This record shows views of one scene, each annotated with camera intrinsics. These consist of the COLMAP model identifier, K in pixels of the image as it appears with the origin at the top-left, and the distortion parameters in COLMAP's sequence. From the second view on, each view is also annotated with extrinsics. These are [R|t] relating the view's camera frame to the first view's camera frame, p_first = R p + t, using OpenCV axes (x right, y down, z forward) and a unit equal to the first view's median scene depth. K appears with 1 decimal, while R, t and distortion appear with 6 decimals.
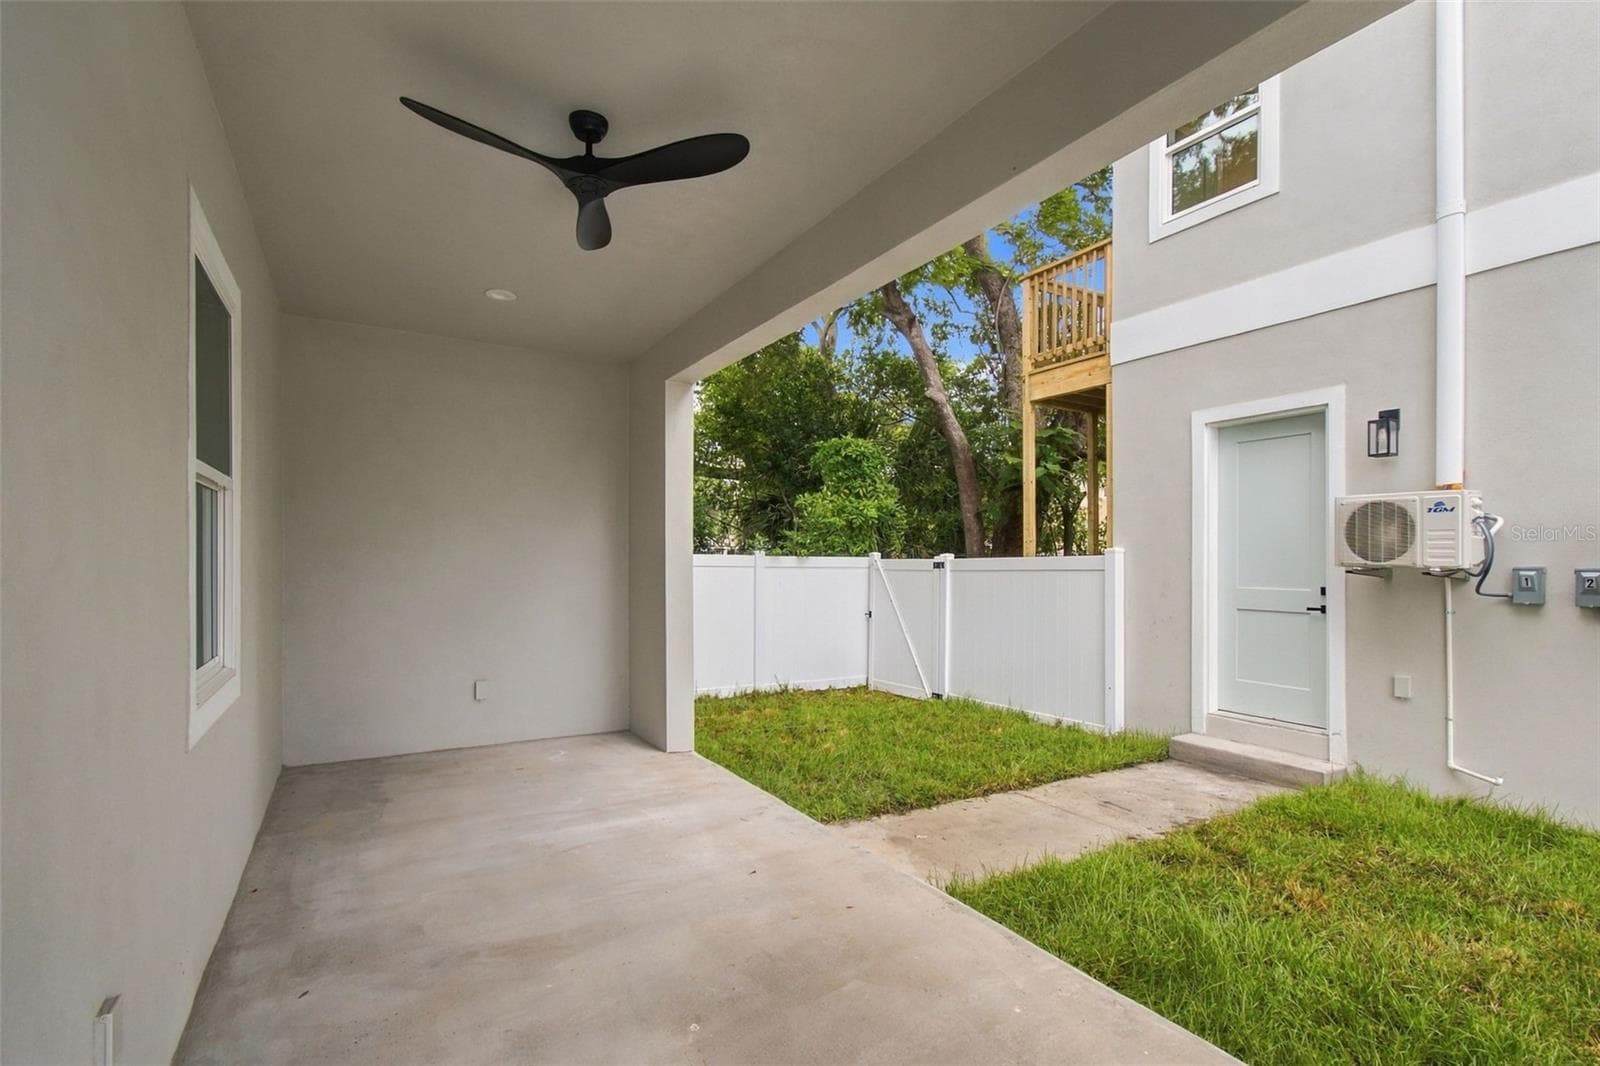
lens RADIAL K [[729.8, 0, 792.8], [0, 729.8, 567.1], [0, 0, 1]] dist [-0.005980, -0.000610]
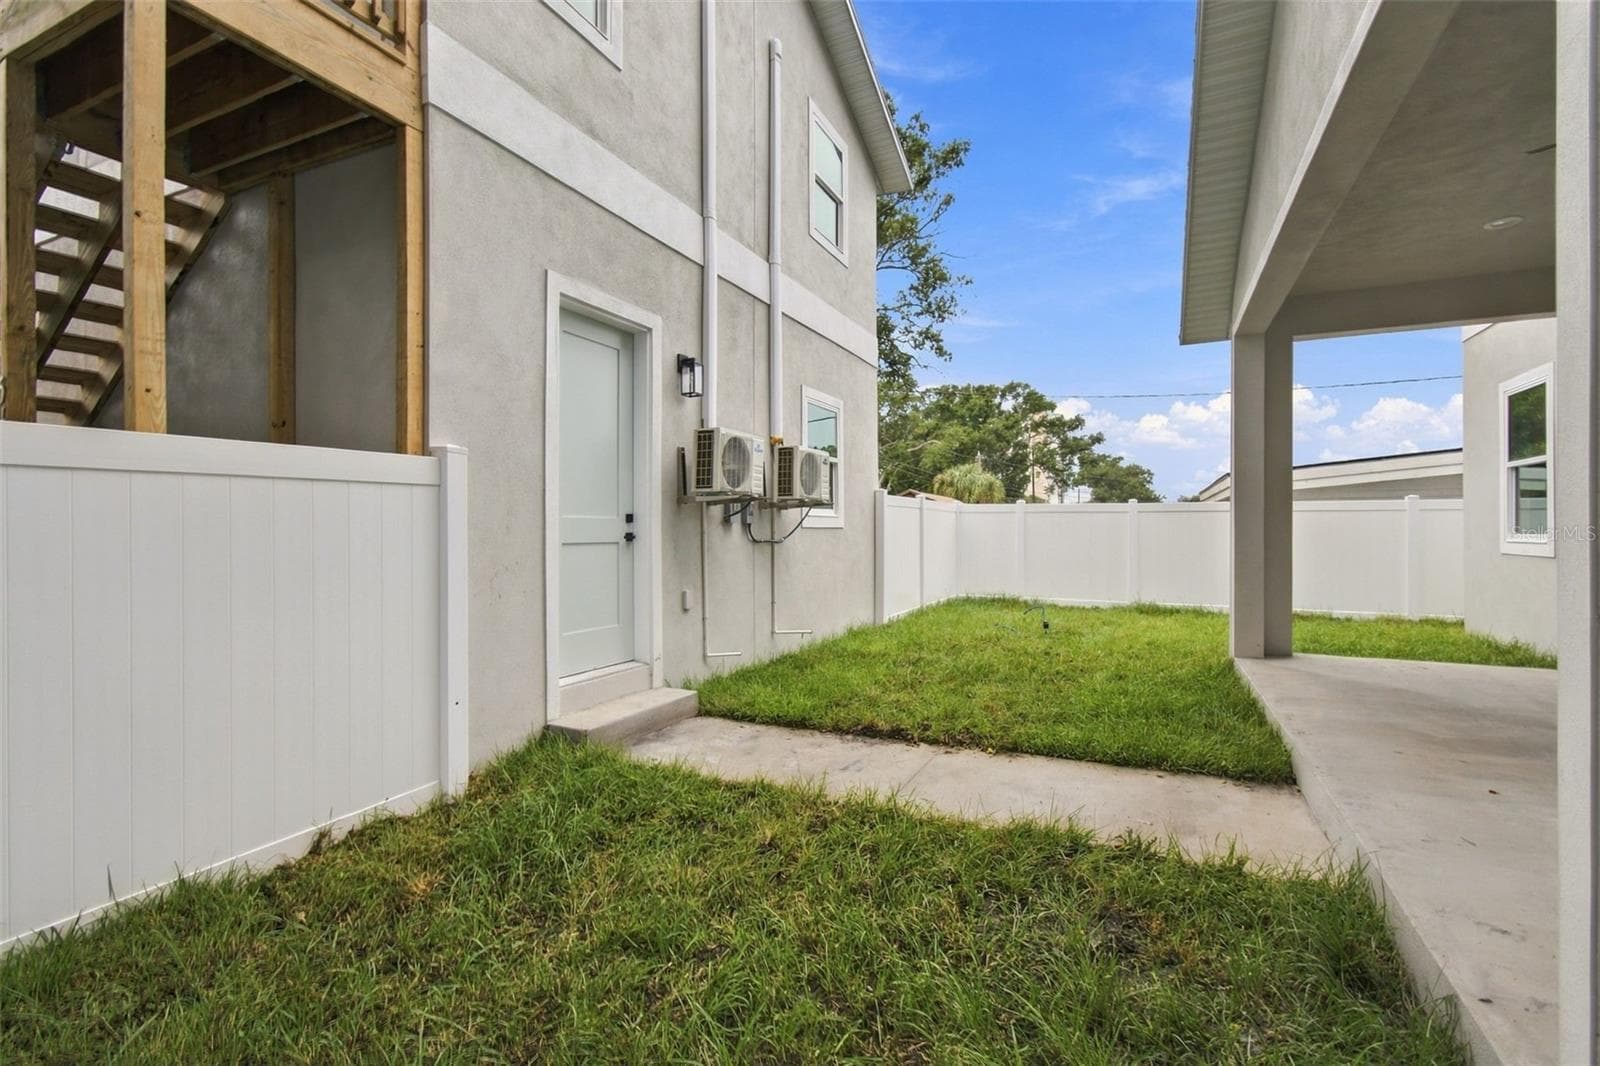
lens RADIAL K [[740.3, 0, 833.1], [0, 740.3, 532.5], [0, 0, 1]] dist [-0.045252, -0.000183]
pose [[-0.575941, 0.003893, 0.817482, -0.255362], [0.004420, 0.999989, -0.001647, 0.064132], [-0.817479, 0.002665, -0.575952, 1.577810]]
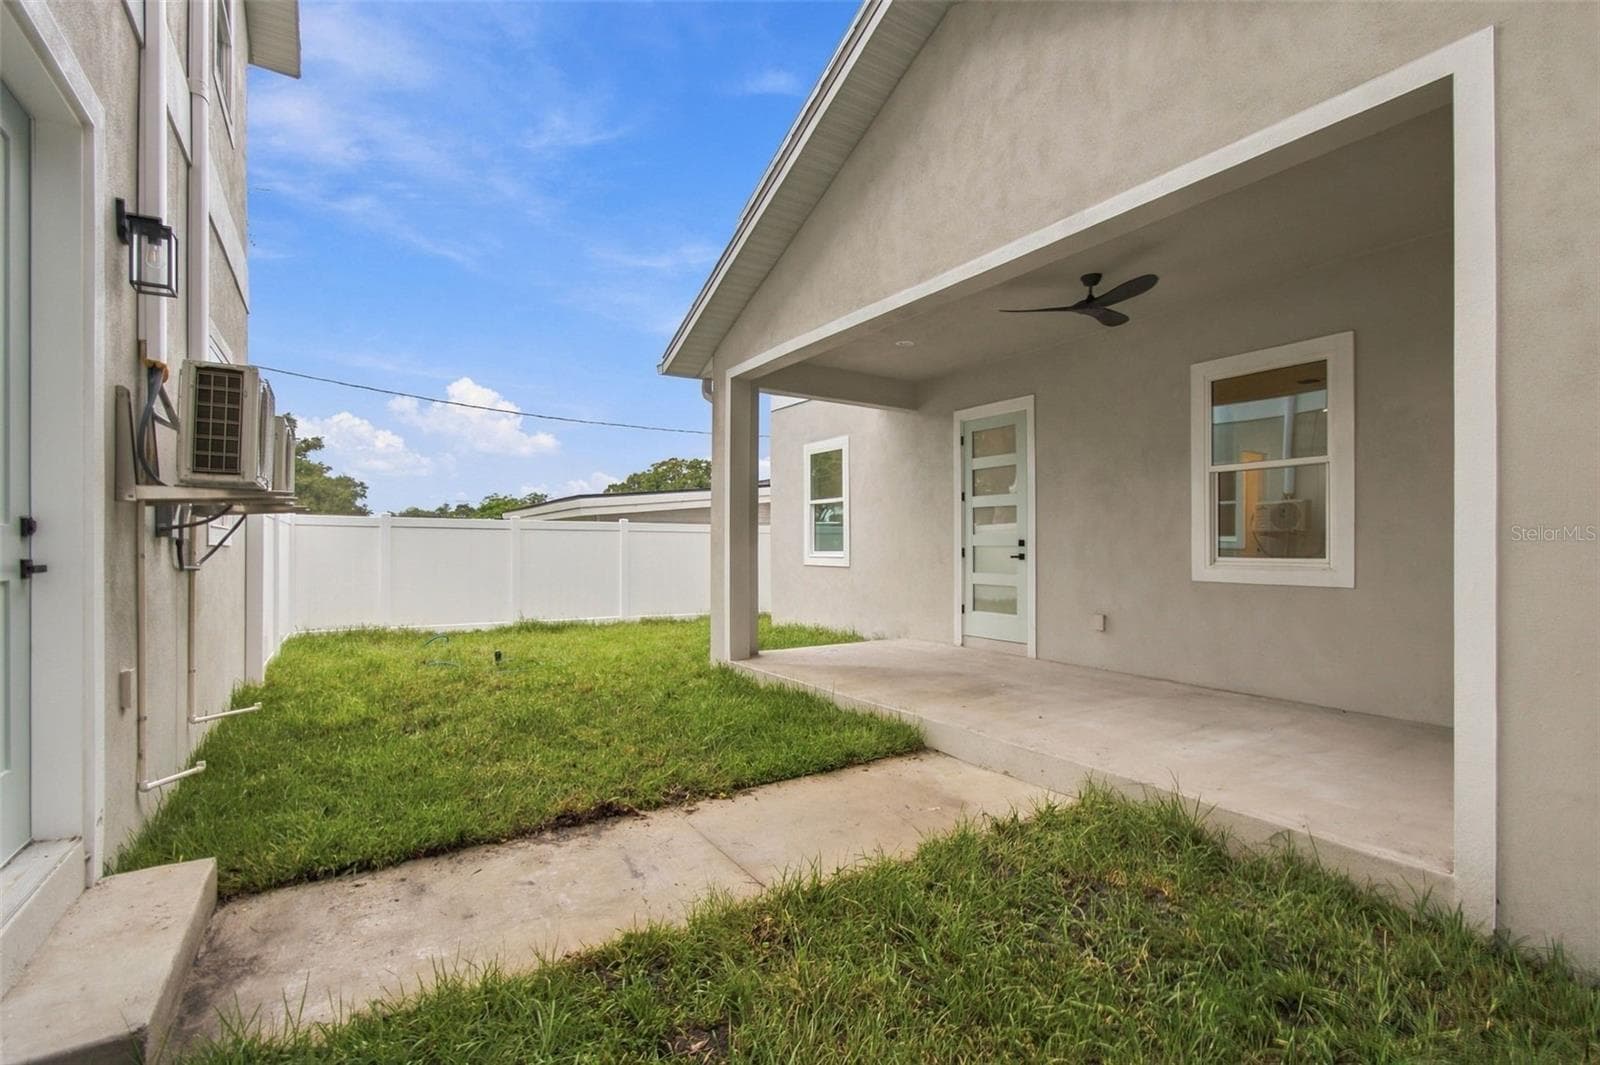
lens RADIAL K [[709.3, 0, 795.7], [0, 709.3, 545.1], [0, 0, 1]] dist [-0.001088, 0.000042]
pose [[-0.998836, 0.004712, -0.048007, 0.347681], [0.004774, 0.999988, -0.001168, 0.054512], [0.048000, -0.001395, -0.998846, 1.696164]]
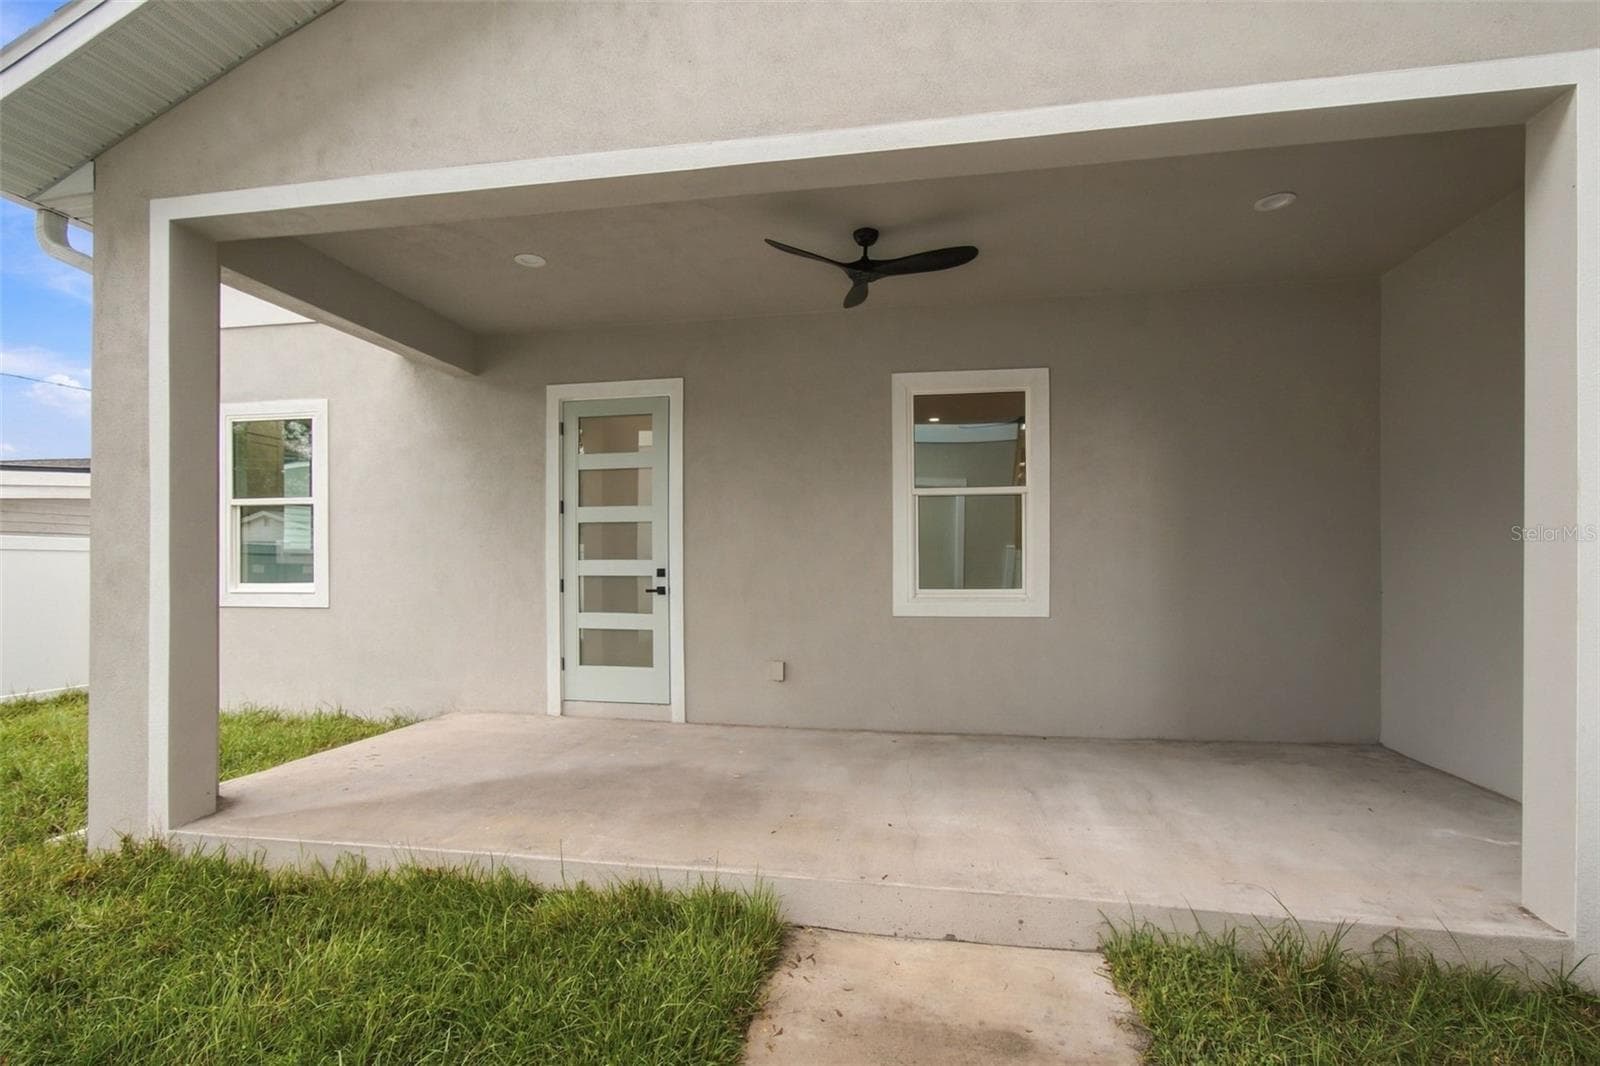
lens RADIAL K [[729.8, 0, 792.8], [0, 729.8, 567.1], [0, 0, 1]] dist [-0.005980, -0.000610]
pose [[-0.647842, 0.003075, -0.761769, 0.570487], [0.003645, 0.999993, 0.000937, 0.041362], [0.761766, -0.002169, -0.647848, 1.103563]]
